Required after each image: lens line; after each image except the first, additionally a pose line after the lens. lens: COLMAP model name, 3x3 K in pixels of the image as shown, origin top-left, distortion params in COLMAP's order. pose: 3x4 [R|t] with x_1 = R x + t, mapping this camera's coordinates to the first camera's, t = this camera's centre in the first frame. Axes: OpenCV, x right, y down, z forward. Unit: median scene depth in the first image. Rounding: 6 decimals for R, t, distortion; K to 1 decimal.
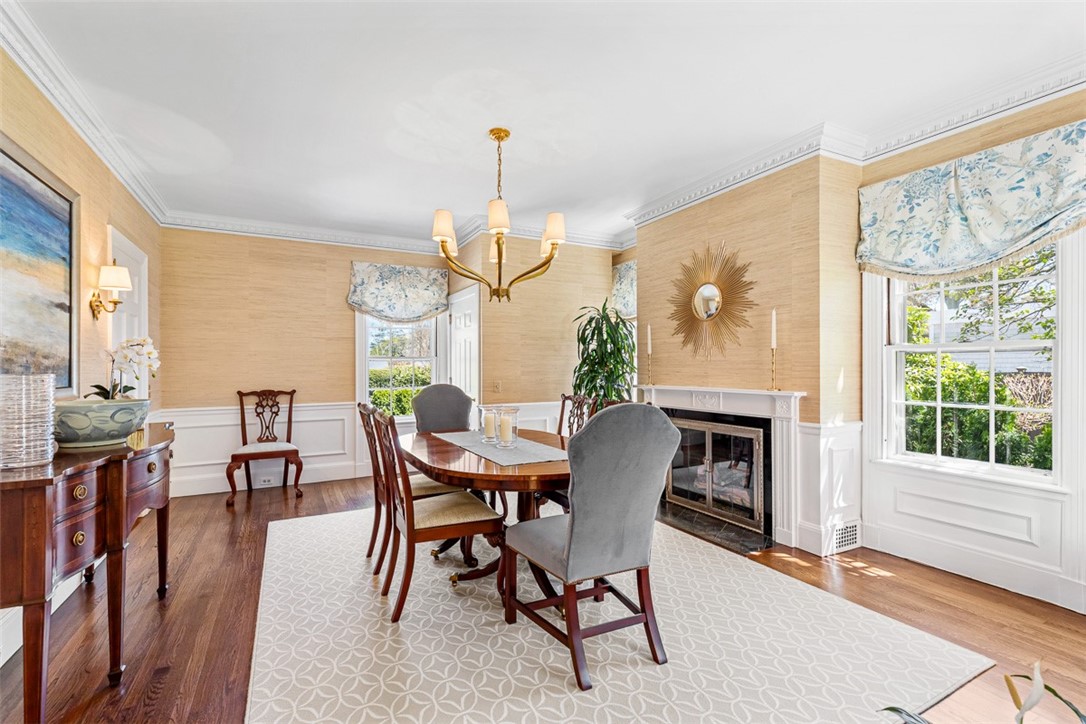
lens RADIAL K [[486.3, 0, 542.7], [0, 486.3, 372.4], [0, 0, 1]] dist [0.002407, 0.000486]
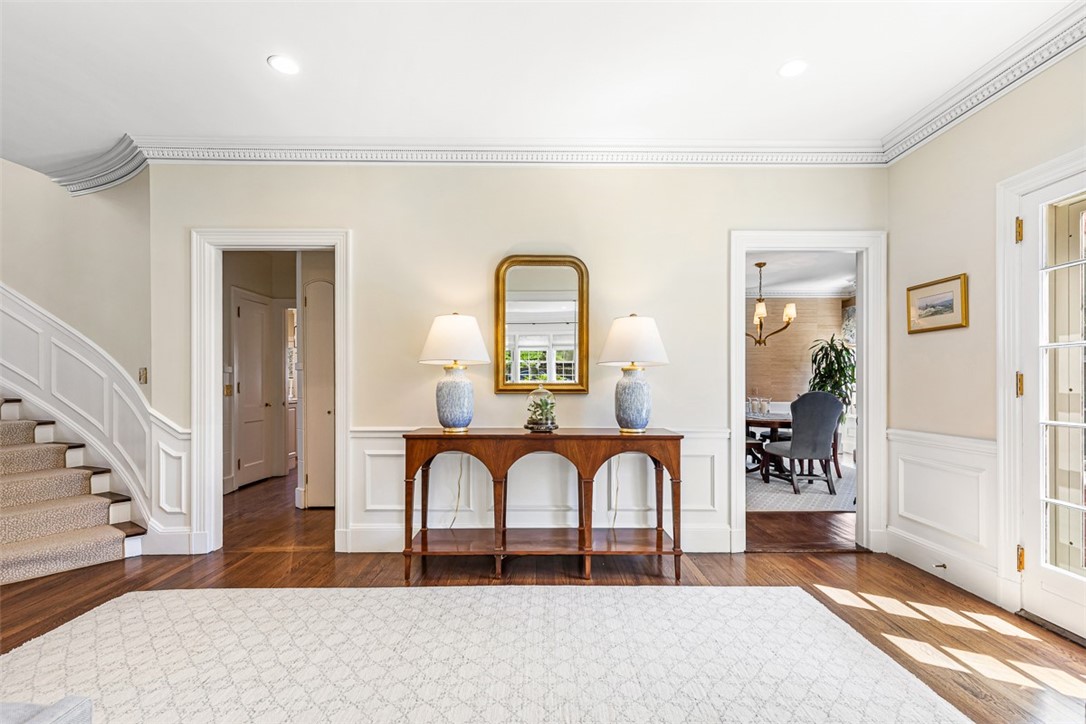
lens RADIAL K [[486.3, 0, 542.7], [0, 486.3, 372.4], [0, 0, 1]] dist [0.002407, 0.000486]
pose [[0.886747, 0.000083, -0.462254, 0.028418], [-0.011789, 0.999679, -0.022437, 0.012295], [0.462104, 0.025346, 0.886463, -0.767677]]
